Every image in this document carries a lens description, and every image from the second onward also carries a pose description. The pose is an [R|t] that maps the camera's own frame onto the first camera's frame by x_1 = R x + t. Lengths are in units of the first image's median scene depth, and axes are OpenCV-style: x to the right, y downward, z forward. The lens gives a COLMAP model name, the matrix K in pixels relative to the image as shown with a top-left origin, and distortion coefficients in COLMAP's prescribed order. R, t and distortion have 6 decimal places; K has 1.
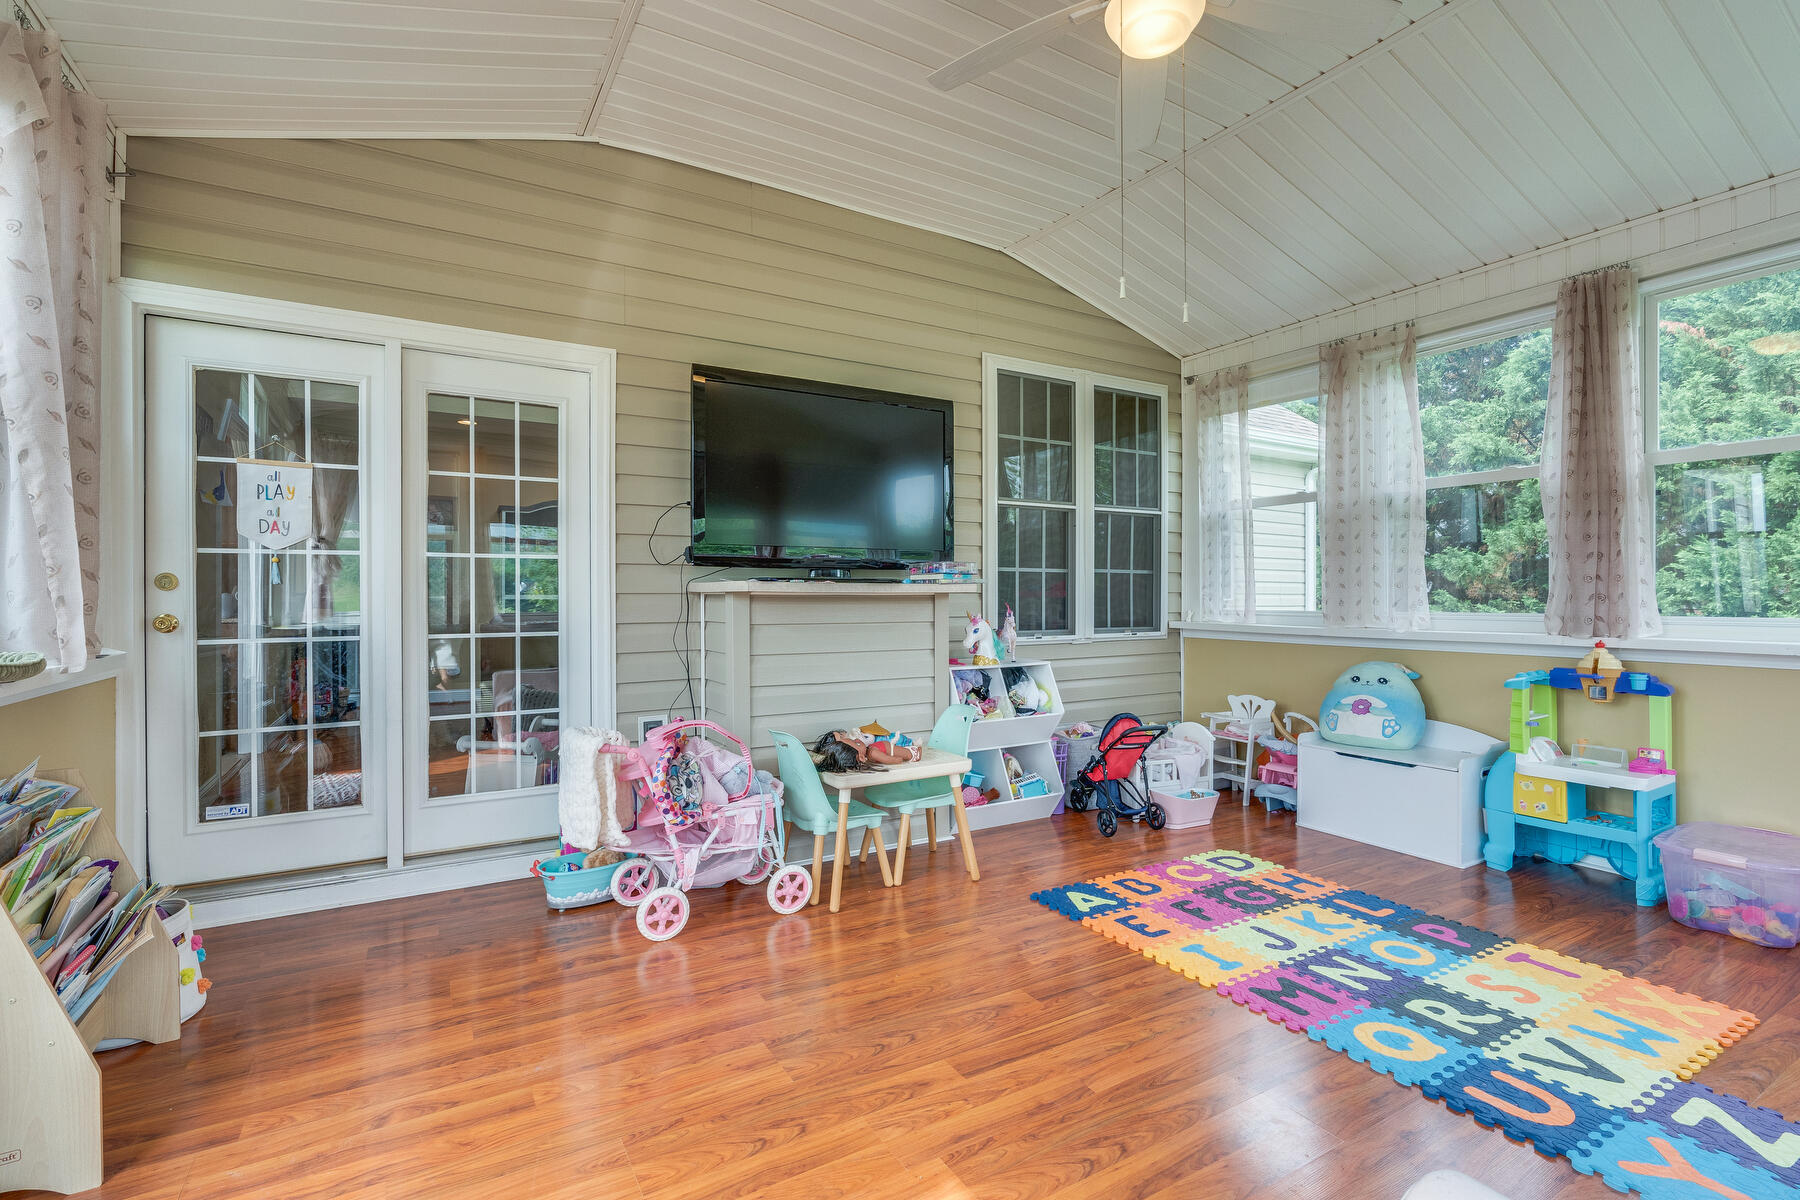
lens RADIAL K [[812.2, 0, 895.5], [0, 812.2, 601.6], [0, 0, 1]] dist [-0.011070, 0.000231]
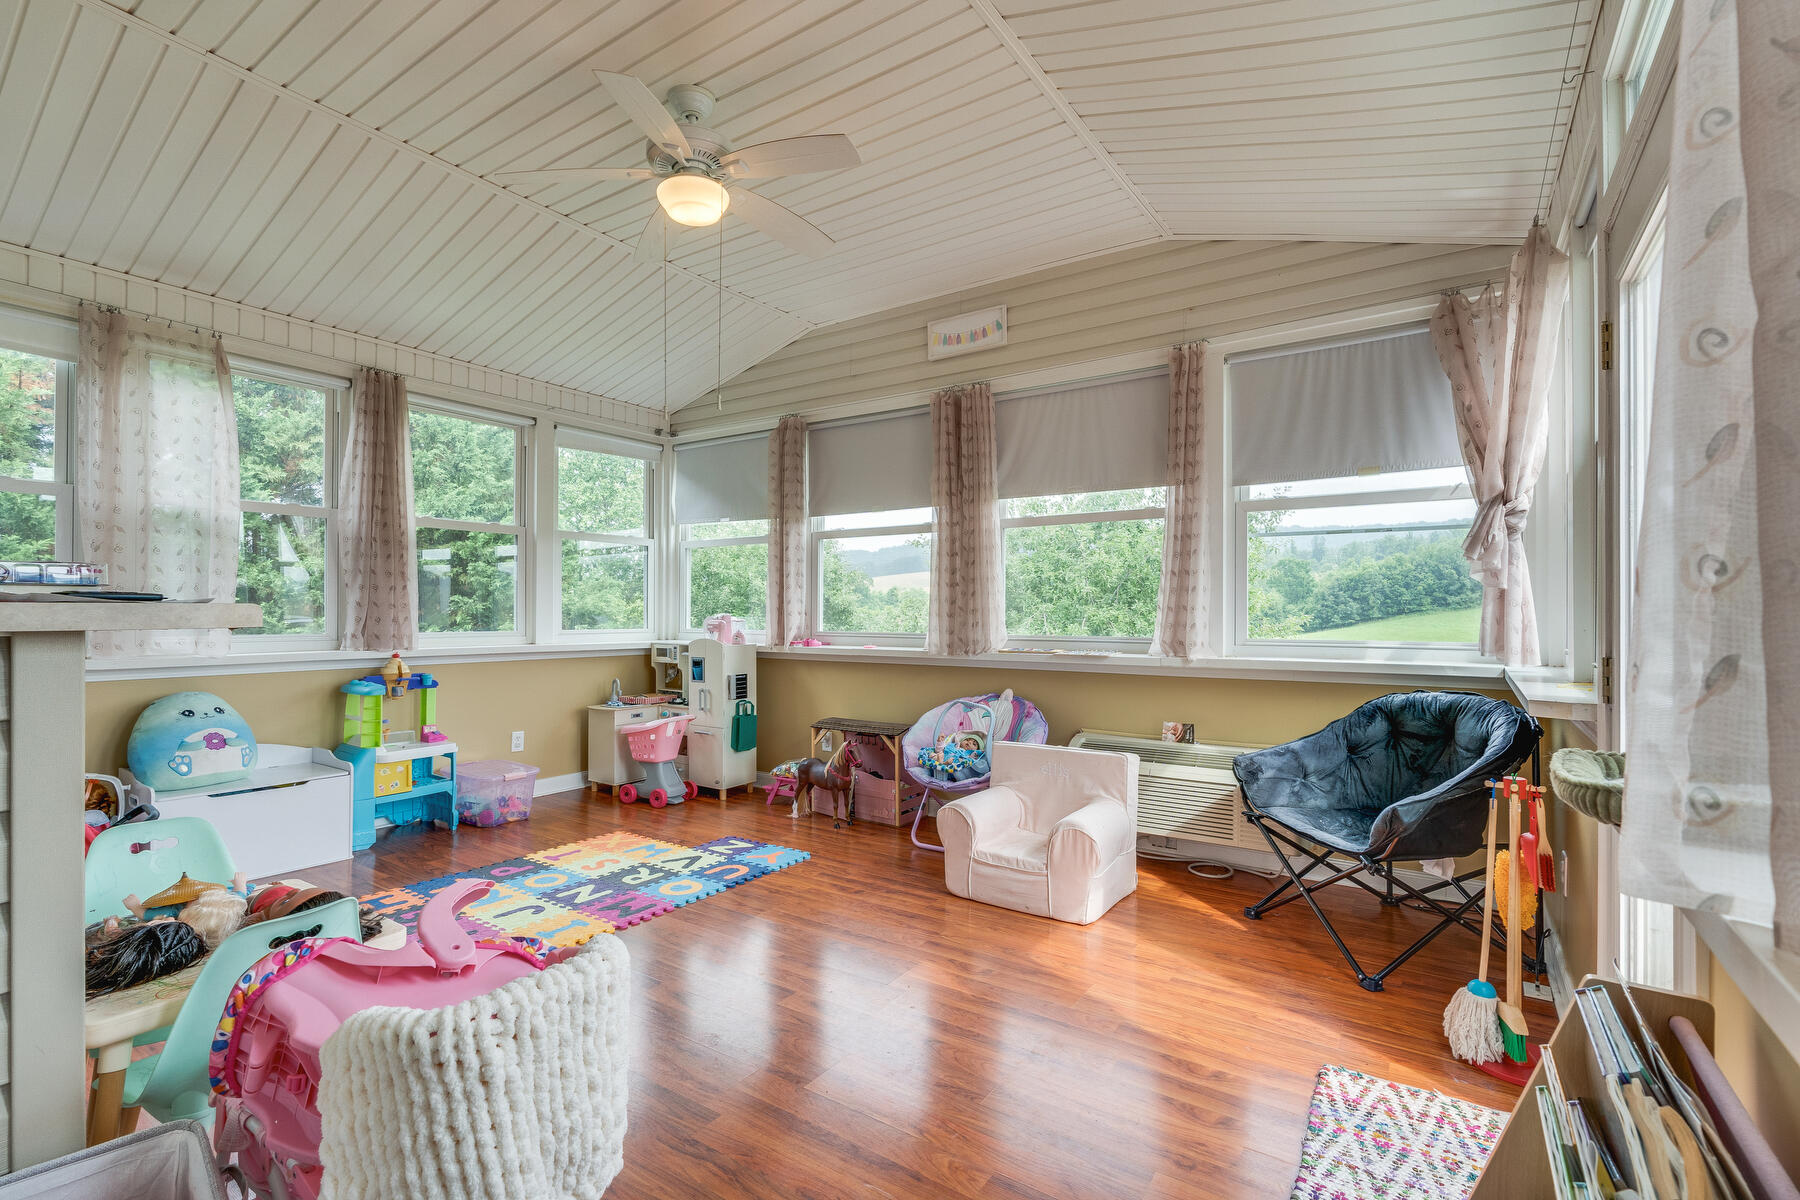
lens RADIAL K [[812.2, 0, 892.5], [0, 812.2, 604.0], [0, 0, 1]] dist [-0.011070, 0.000231]
pose [[-0.431206, 0.005623, 0.902236, -0.844278], [-0.002831, 0.999967, -0.007586, -0.029782], [-0.902249, -0.005825, -0.431175, 1.016436]]
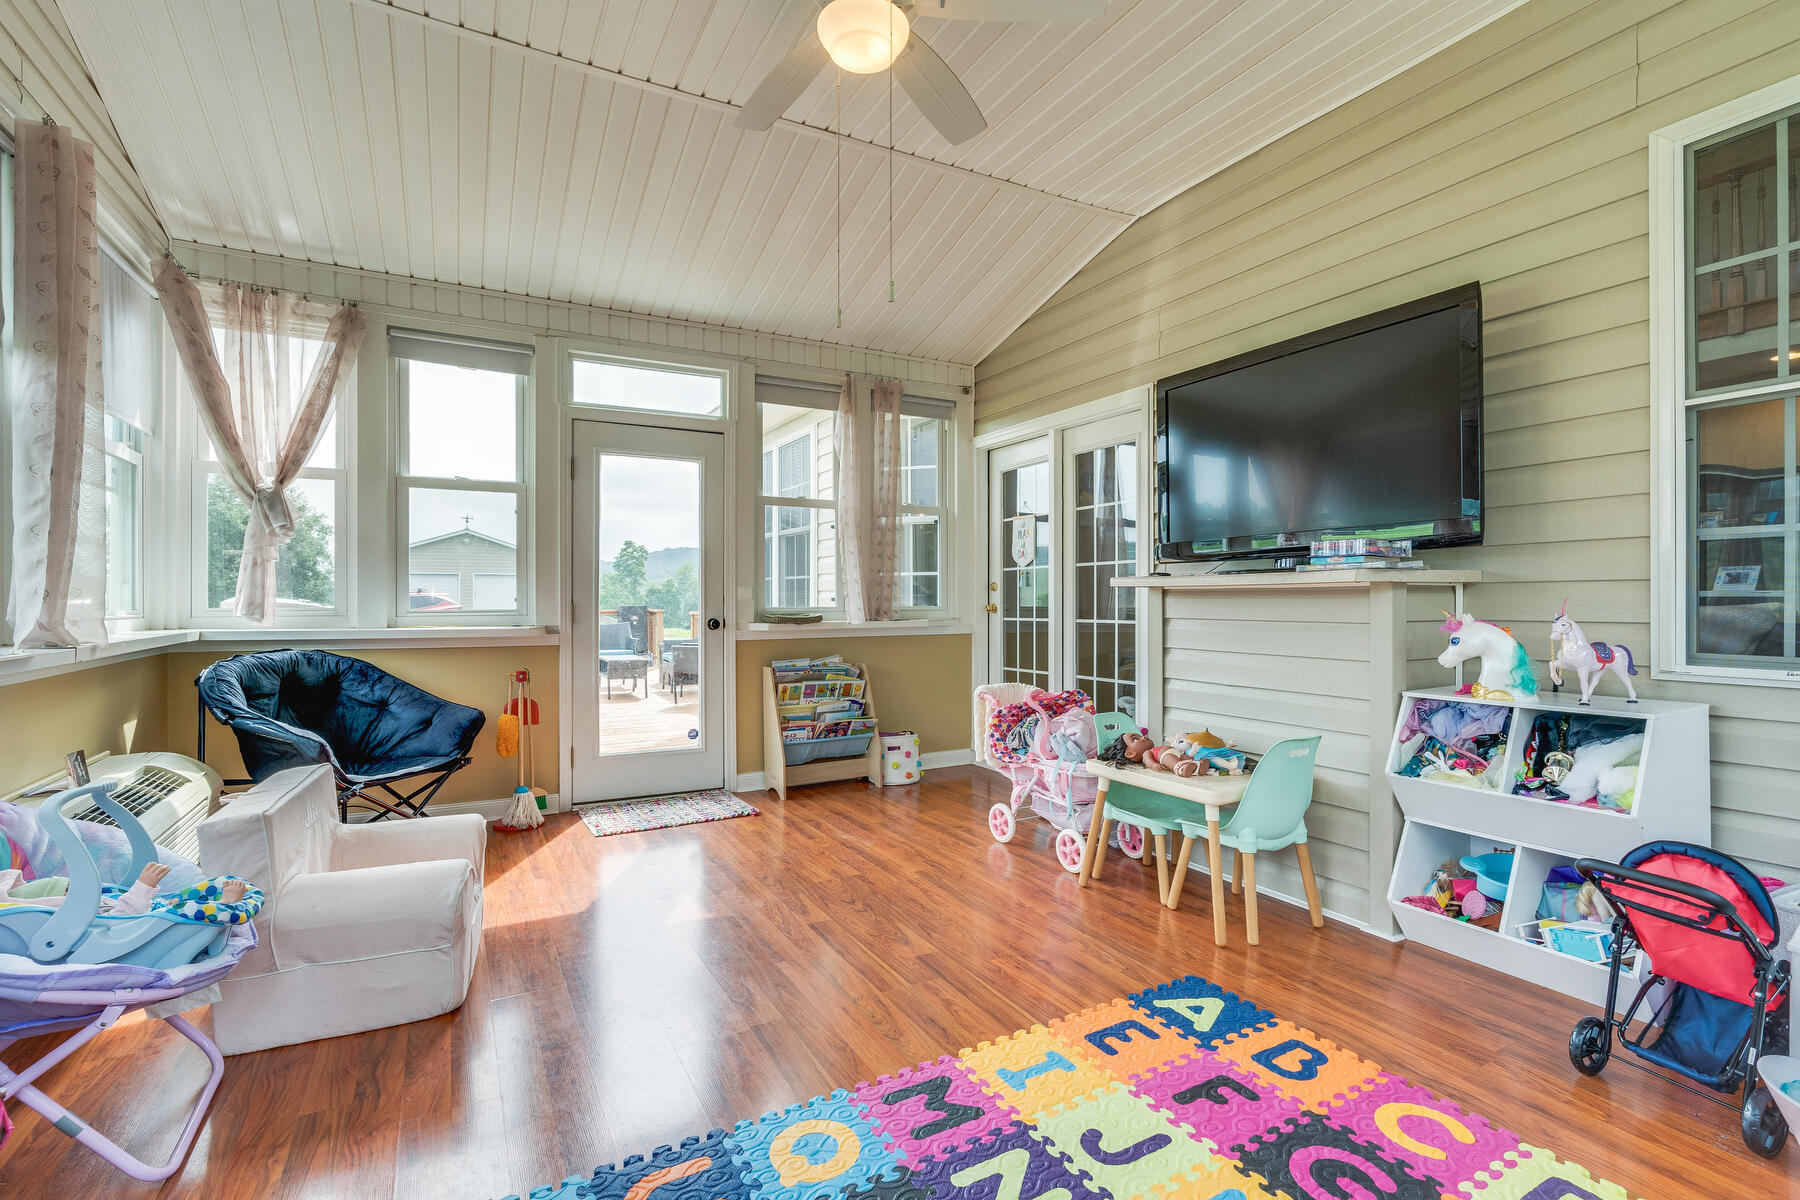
lens RADIAL K [[812.2, 0, 895.7], [0, 812.2, 598.2], [0, 0, 1]] dist [-0.011070, 0.000231]
pose [[-0.027340, 0.001606, -0.999625, 1.076509], [0.002707, 0.999995, 0.001532, -0.000591], [0.999623, -0.002664, -0.027344, 0.838533]]
